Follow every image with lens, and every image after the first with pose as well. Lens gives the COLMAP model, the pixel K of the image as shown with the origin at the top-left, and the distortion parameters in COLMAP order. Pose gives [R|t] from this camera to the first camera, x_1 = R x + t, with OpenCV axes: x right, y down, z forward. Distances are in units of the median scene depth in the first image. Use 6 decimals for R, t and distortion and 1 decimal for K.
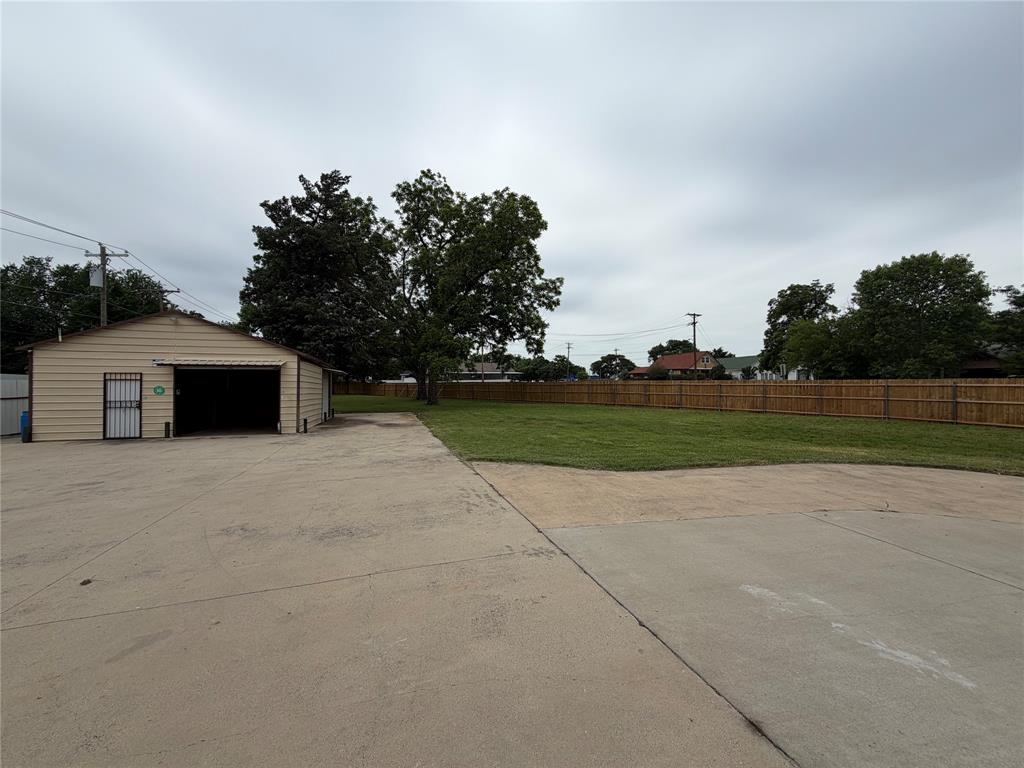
lens RADIAL K [[408.9, 0, 508.0], [0, 408.9, 384.6], [0, 0, 1]] dist [-0.001105, 0.000158]
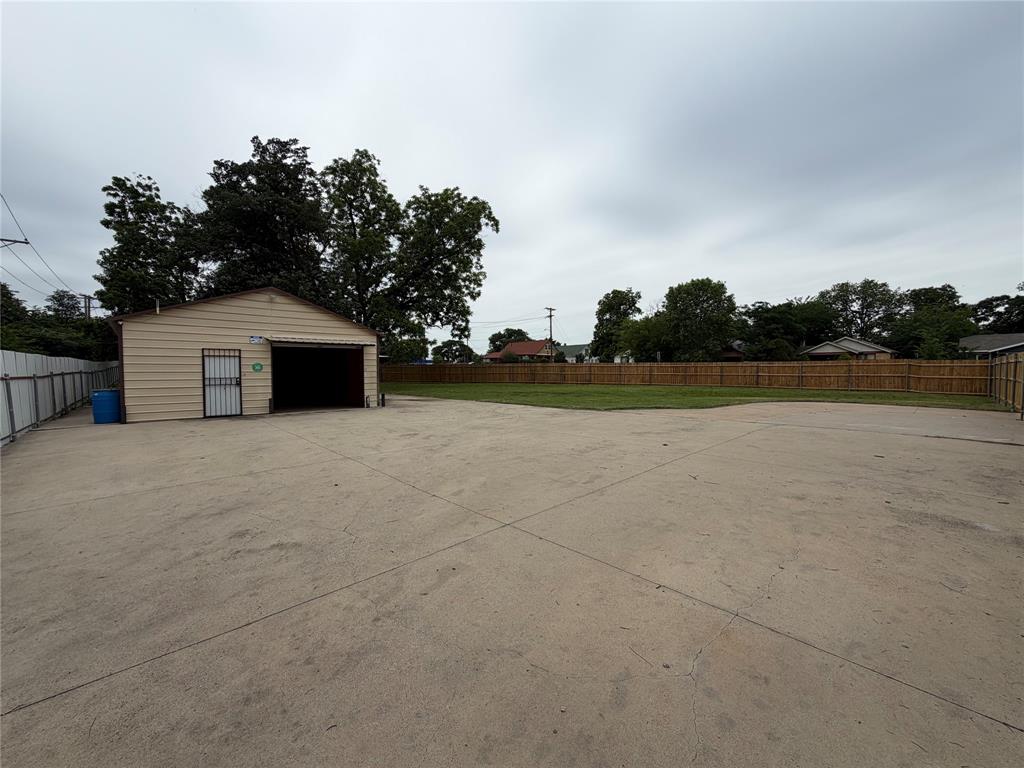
lens RADIAL K [[408.9, 0, 507.7], [0, 408.9, 385.5], [0, 0, 1]] dist [-0.001105, 0.000158]
pose [[0.908407, -0.017529, 0.417719, -0.496219], [0.001048, 0.999213, 0.039651, 0.013710], [-0.418085, -0.035581, 0.907711, -0.114571]]
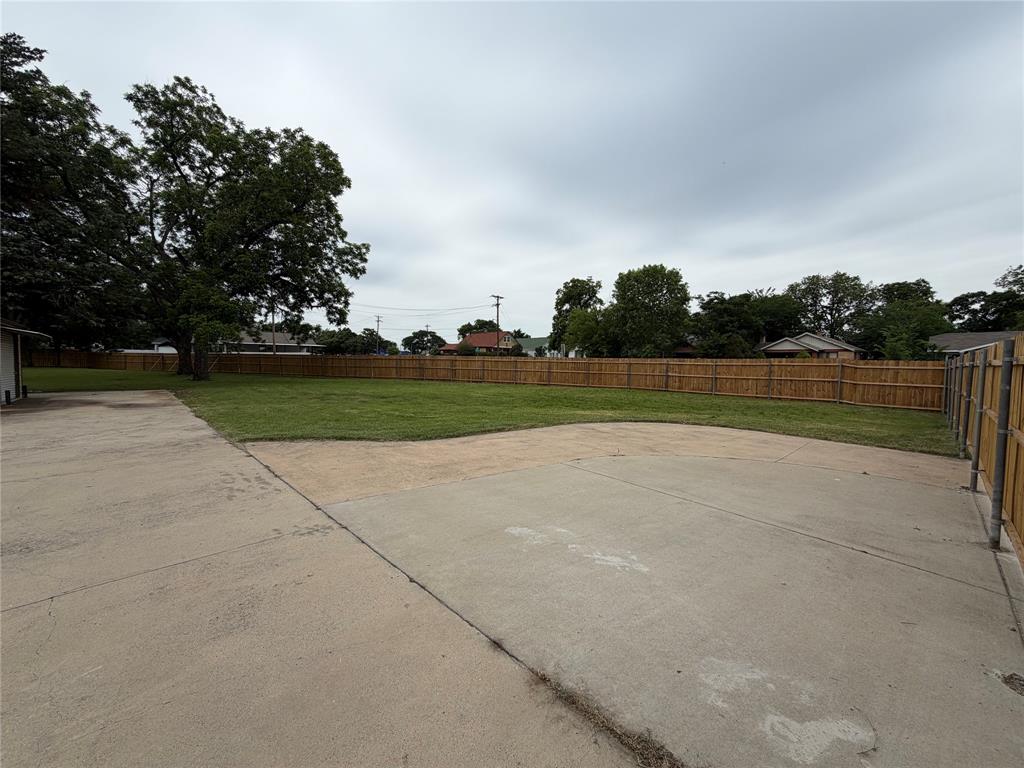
lens RADIAL K [[408.9, 0, 510.4], [0, 408.9, 384.8], [0, 0, 1]] dist [-0.001105, 0.000158]
pose [[0.897360, -0.009560, 0.441196, 0.014604], [-0.016364, 0.998357, 0.054915, 0.005695], [-0.440996, -0.056498, 0.895729, 0.001097]]
